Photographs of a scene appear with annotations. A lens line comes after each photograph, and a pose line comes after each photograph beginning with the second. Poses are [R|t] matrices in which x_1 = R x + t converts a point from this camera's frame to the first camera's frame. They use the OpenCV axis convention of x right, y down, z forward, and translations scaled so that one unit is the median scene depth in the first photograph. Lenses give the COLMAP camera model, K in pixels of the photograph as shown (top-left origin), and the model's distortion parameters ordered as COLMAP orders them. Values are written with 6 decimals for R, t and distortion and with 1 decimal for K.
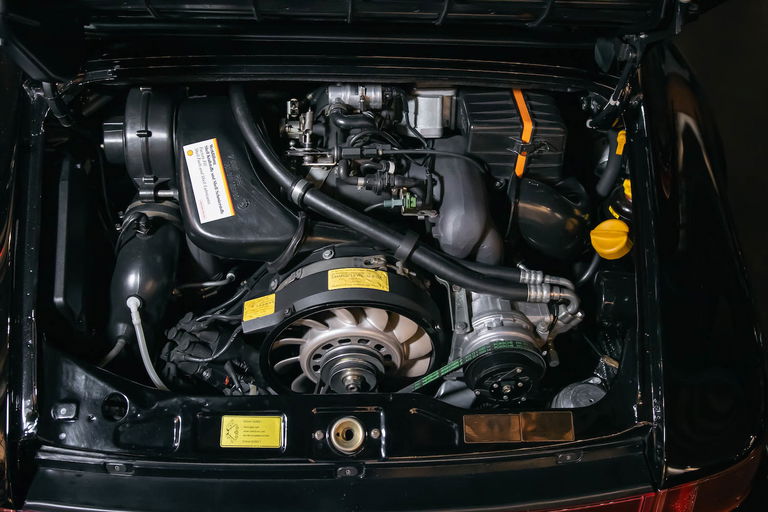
lens RADIAL K [[707.3, 0, 384.7], [0, 707.3, 256.7], [0, 0, 1]] dist [-0.020071, 0.000000]
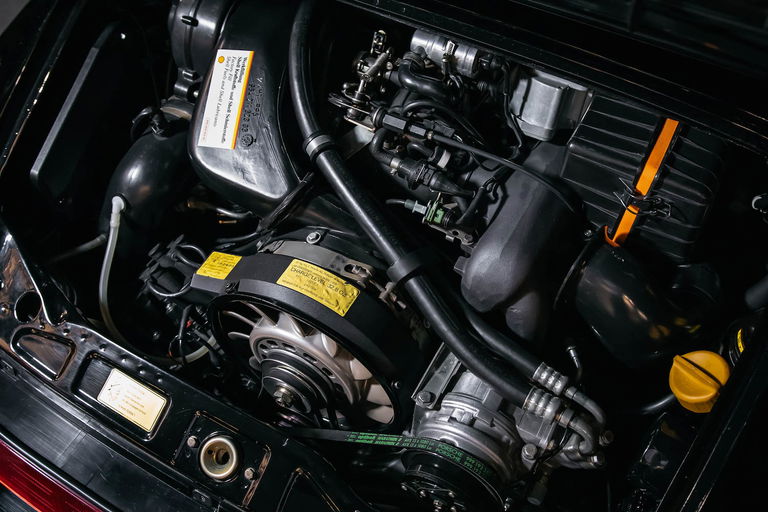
lens RADIAL K [[707.3, 0, 384.1], [0, 707.3, 255.2], [0, 0, 1]] dist [-0.020071, 0.000000]
pose [[0.853083, 0.395460, -0.340384, 0.256703], [-0.348531, 0.917360, 0.192292, -0.160626], [0.388298, -0.045407, 0.920414, 0.300531]]
